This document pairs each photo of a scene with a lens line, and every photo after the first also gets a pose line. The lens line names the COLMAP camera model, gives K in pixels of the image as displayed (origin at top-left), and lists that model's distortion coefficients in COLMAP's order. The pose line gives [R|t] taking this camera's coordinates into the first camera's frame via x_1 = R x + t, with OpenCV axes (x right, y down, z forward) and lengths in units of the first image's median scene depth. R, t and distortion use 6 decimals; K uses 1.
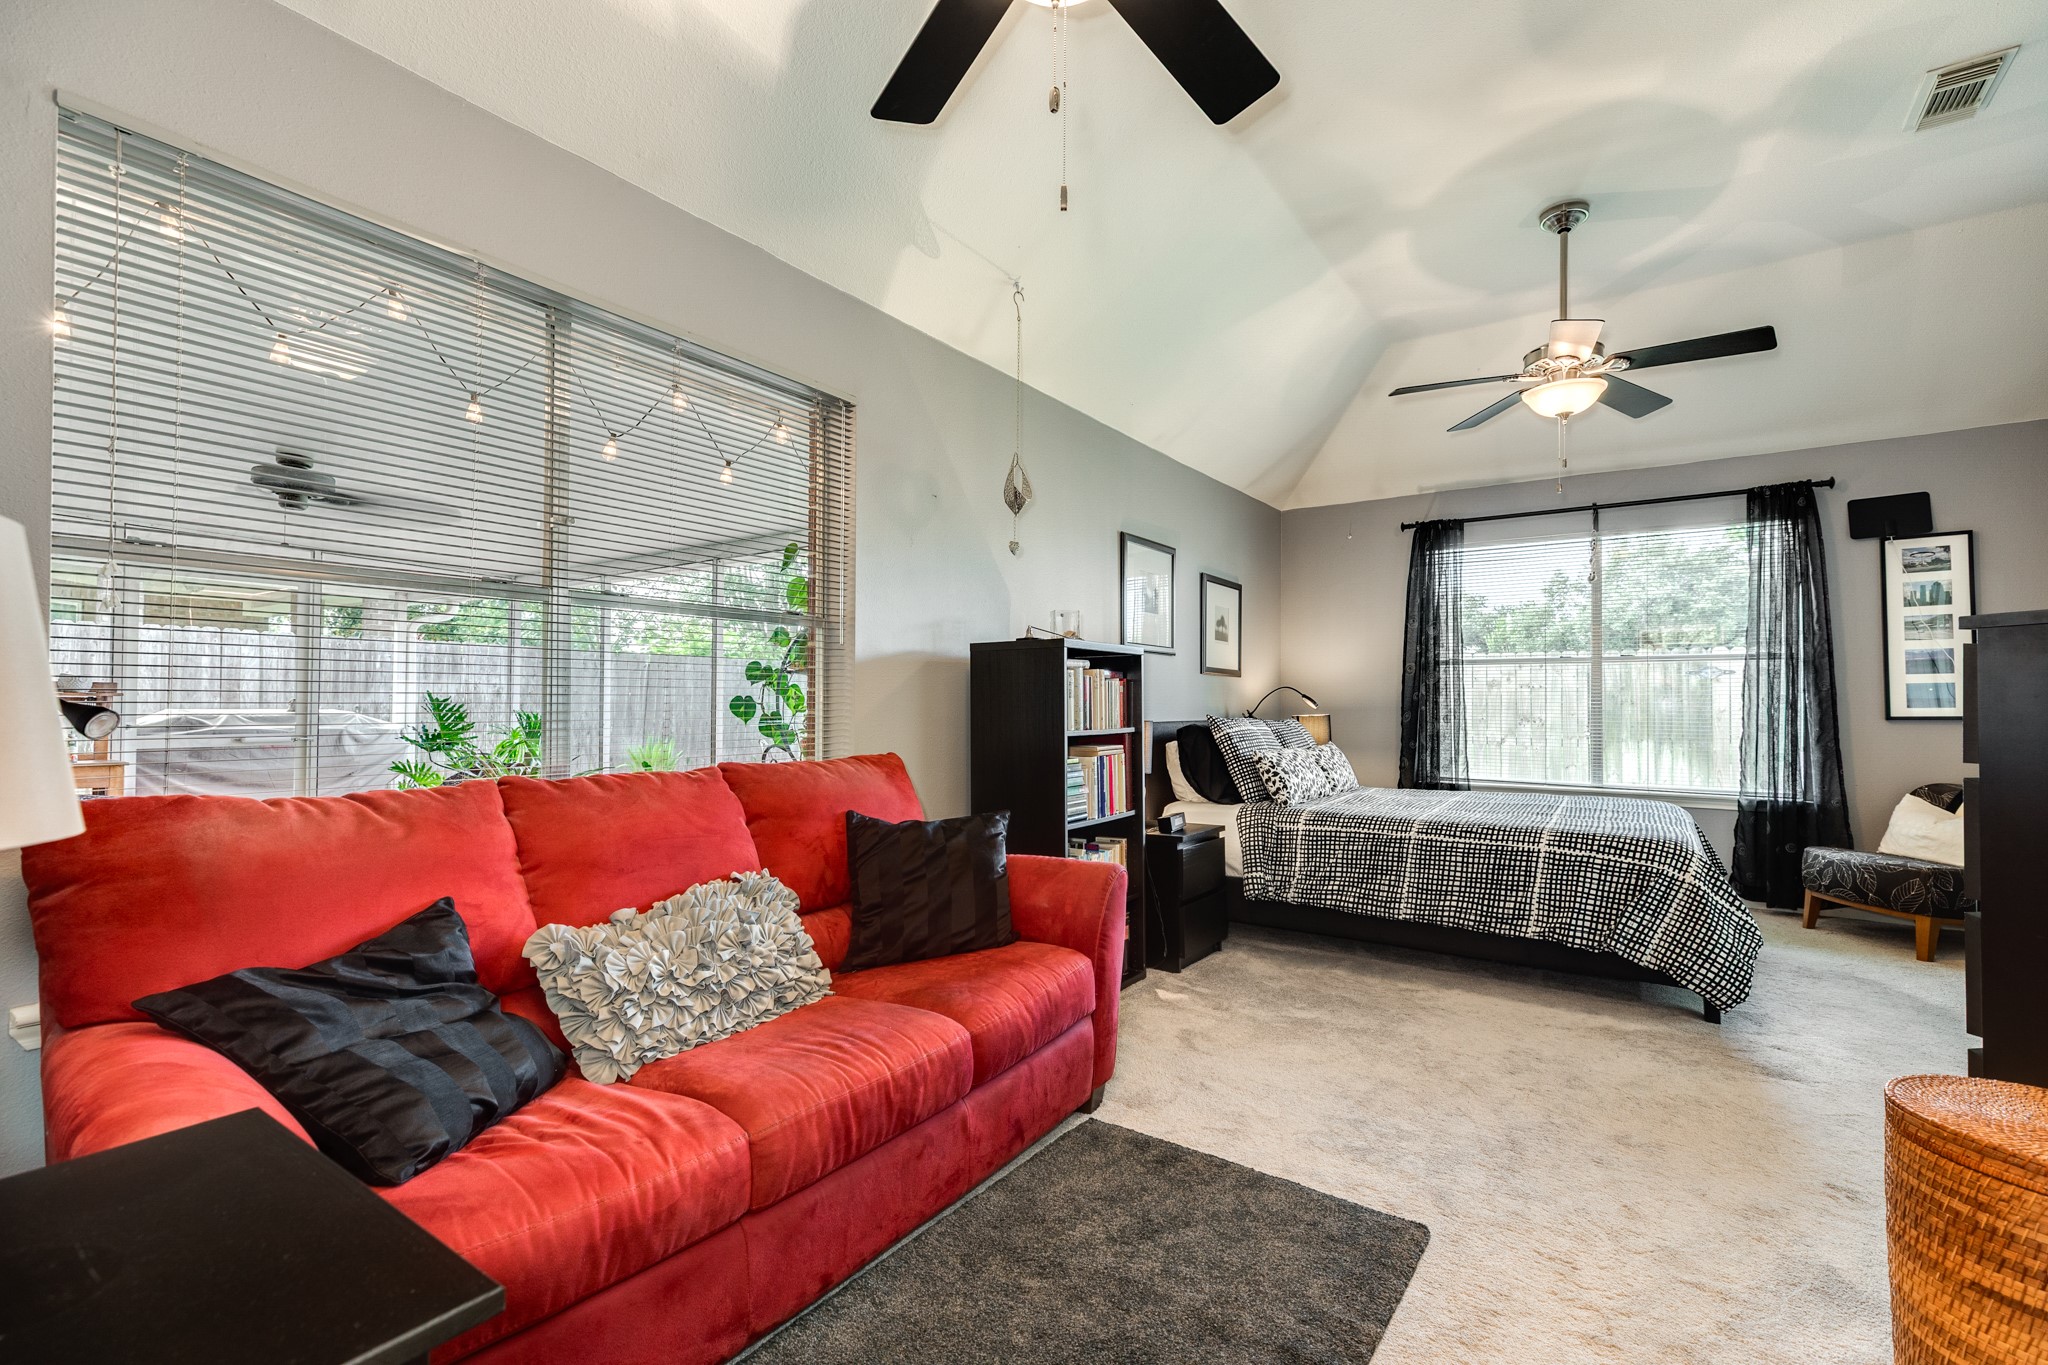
lens RADIAL K [[918.1, 0, 1018.9], [0, 918.1, 690.8], [0, 0, 1]] dist [0.001790, 0.000665]
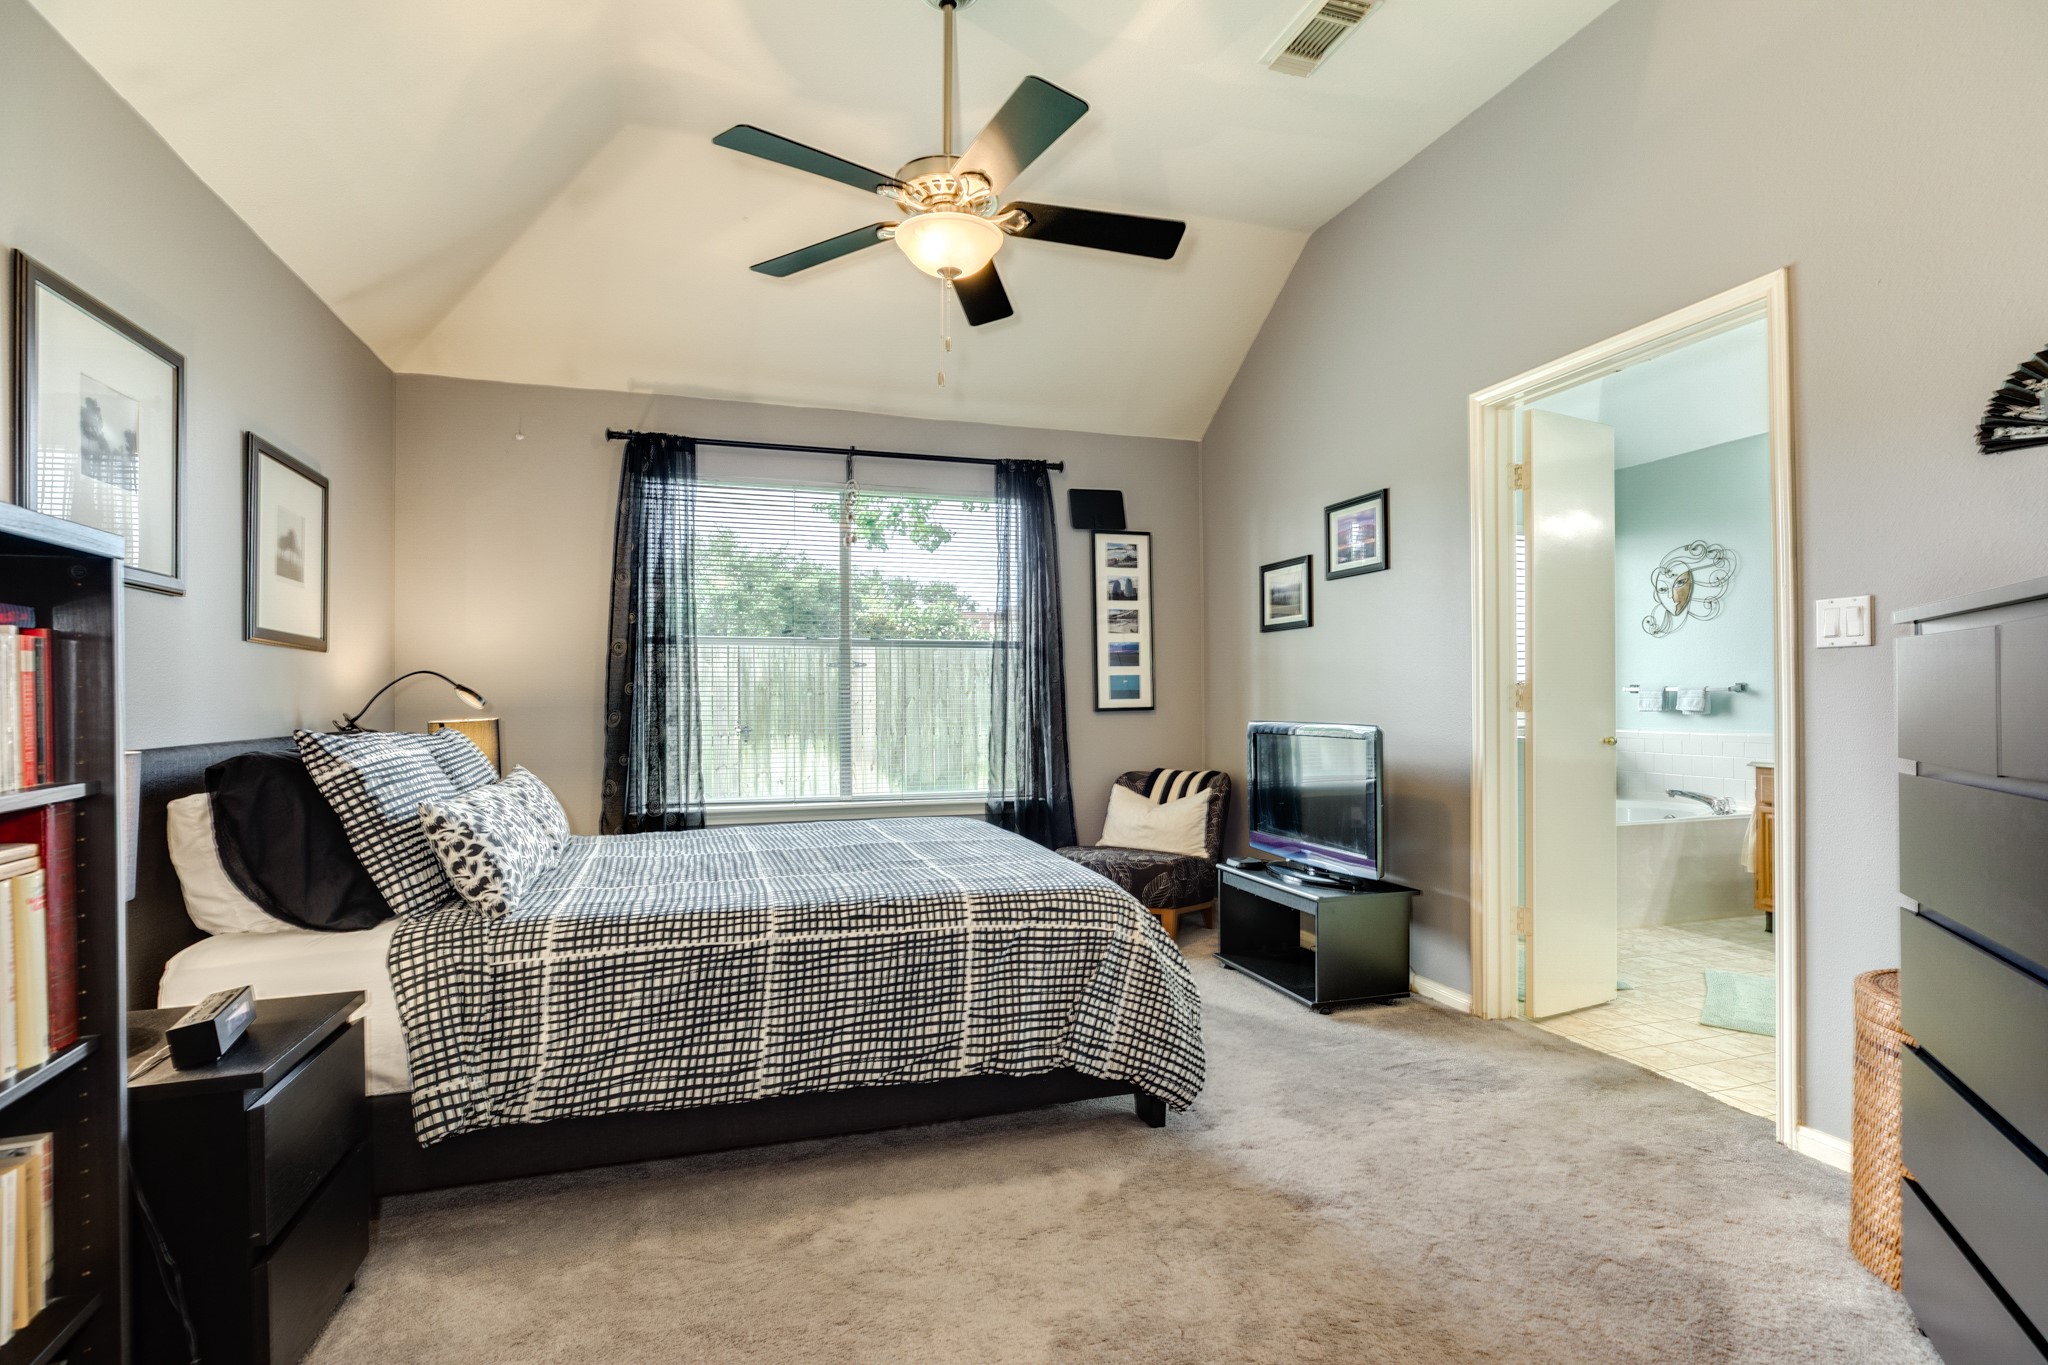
lens RADIAL K [[988.1, 0, 1032.9], [0, 988.1, 687.9], [0, 0, 1]] dist [-0.001027, 0.000942]
pose [[0.602185, 0.000308, 0.798356, 0.041561], [-0.004352, 0.999986, 0.002896, 0.003362], [-0.798344, -0.005219, 0.602179, 0.444150]]
